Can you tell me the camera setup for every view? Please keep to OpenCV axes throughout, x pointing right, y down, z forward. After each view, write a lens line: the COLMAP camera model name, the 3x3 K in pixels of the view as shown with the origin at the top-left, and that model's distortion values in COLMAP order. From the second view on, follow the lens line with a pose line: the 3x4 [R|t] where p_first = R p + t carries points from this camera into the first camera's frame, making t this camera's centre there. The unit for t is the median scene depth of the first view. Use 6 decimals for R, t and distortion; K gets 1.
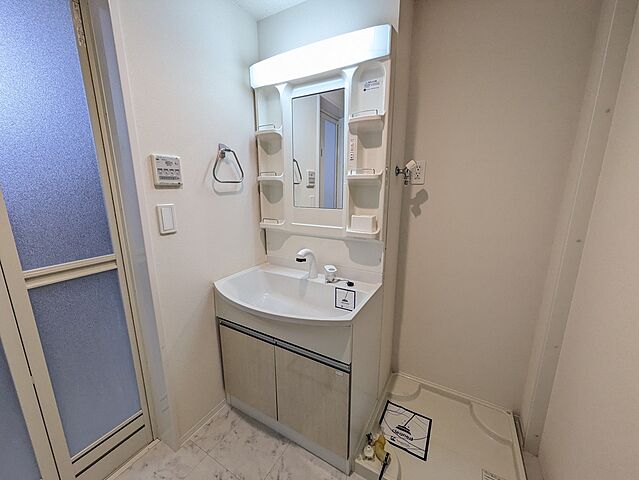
lens RADIAL K [[252.1, 0, 322.0], [0, 252.1, 240.2], [0, 0, 1]] dist [0.002582, 0.000199]
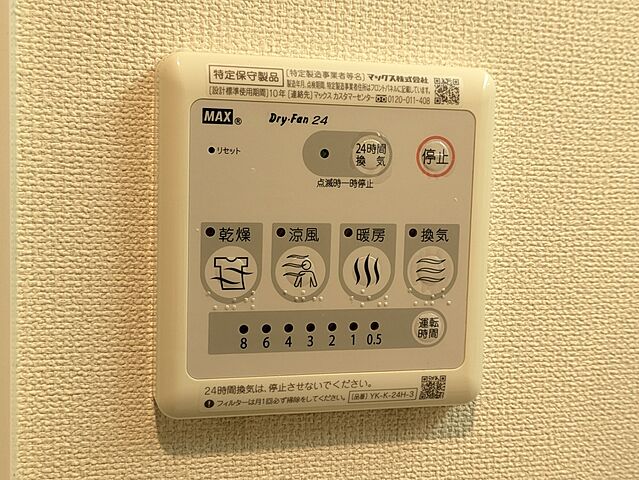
lens RADIAL K [[467.4, 0, 319.5], [0, 467.4, 240.0], [0, 0, 1]] dist [0.003382, 0.001326]
pose [[0.611243, 0.044765, -0.790176, -0.391674], [-0.173624, 0.981663, -0.078694, -0.212056], [0.772164, 0.185295, 0.607807, 0.724890]]
